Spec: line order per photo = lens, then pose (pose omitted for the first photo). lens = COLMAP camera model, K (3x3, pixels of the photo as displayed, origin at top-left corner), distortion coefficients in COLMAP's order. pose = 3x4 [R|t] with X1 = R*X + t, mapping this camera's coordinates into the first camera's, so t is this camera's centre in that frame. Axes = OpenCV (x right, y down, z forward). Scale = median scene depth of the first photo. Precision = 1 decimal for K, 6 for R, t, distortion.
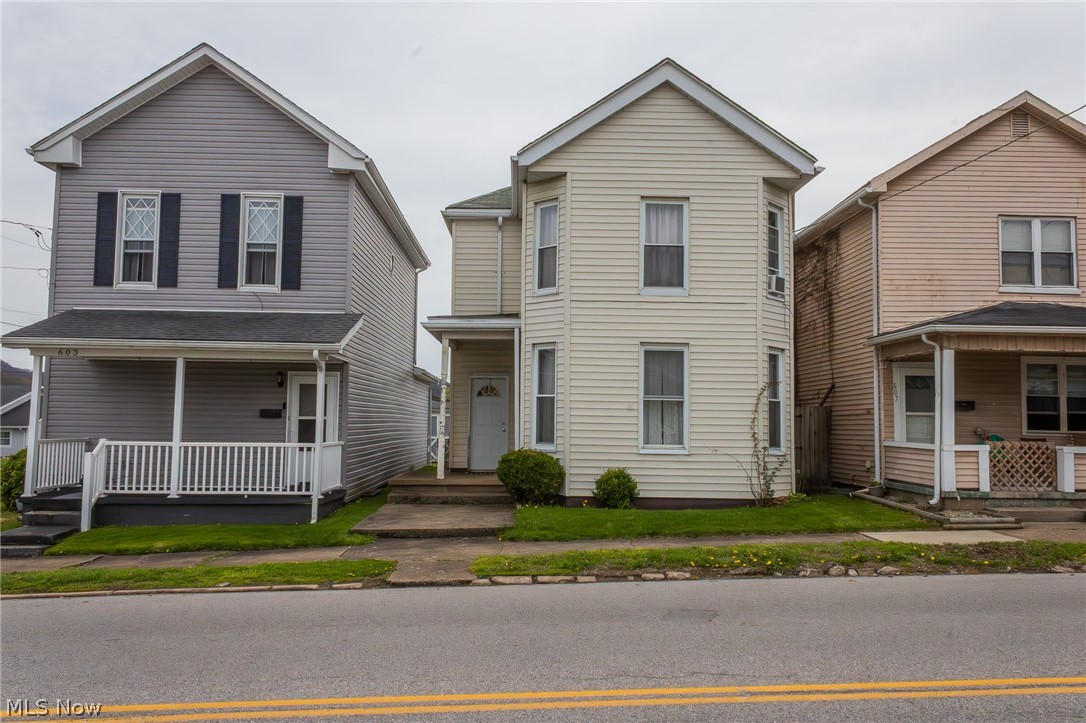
lens RADIAL K [[880.7, 0, 531.8], [0, 880.7, 360.1], [0, 0, 1]] dist [0.039731, -0.034334]
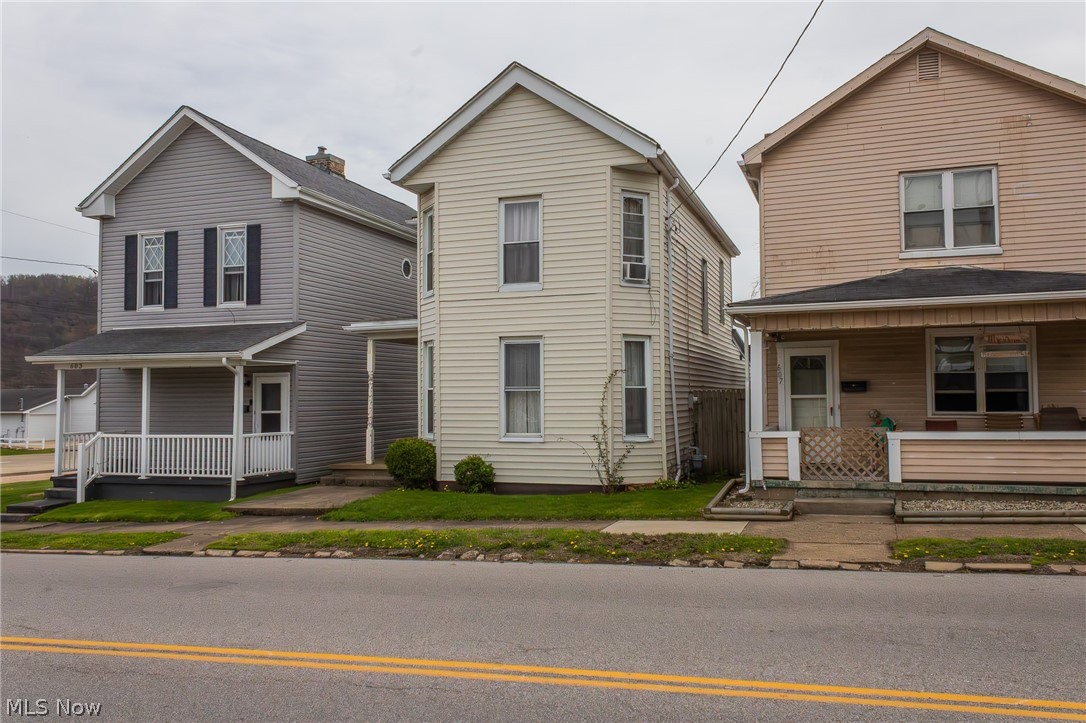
lens RADIAL K [[880.7, 0, 534.3], [0, 880.7, 366.1], [0, 0, 1]] dist [0.039731, -0.034334]
pose [[0.931815, -0.035457, -0.361198, 0.527434], [0.047729, 0.998545, 0.025108, -0.009081], [0.359782, -0.040636, 0.932151, 0.027524]]
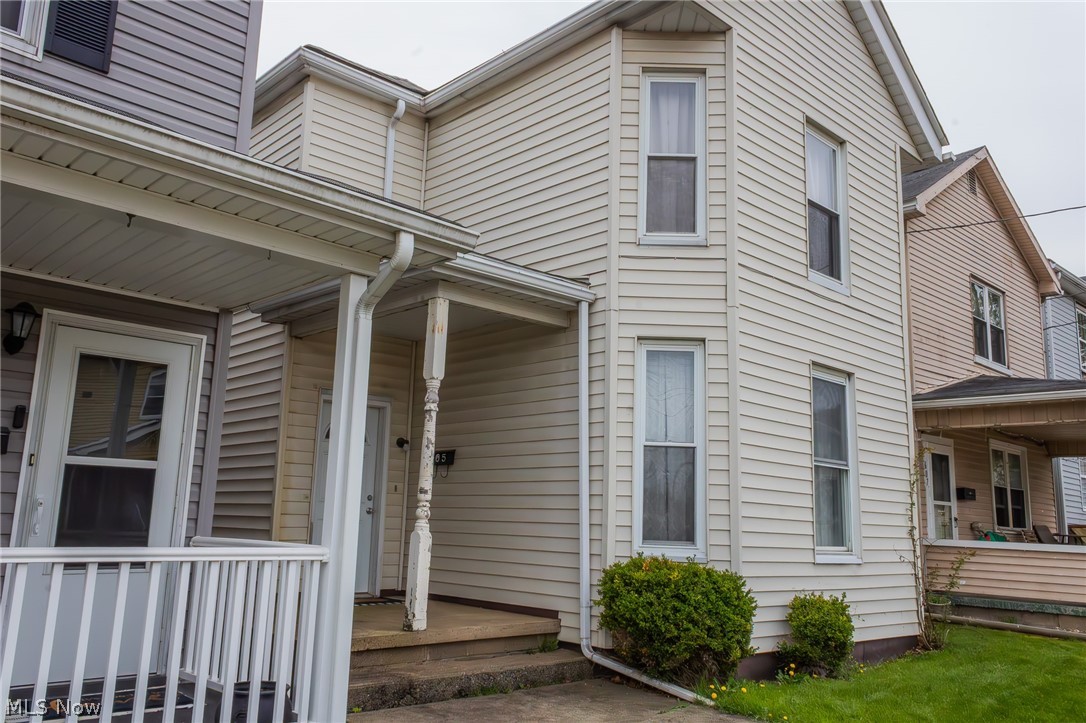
lens RADIAL K [[880.7, 0, 546.2], [0, 880.7, 362.0], [0, 0, 1]] dist [0.039731, -0.034334]
pose [[0.740421, 0.134000, 0.658651, -0.362281], [-0.071890, 0.990093, -0.120617, 0.058991], [-0.668288, 0.041957, 0.742719, 0.674641]]
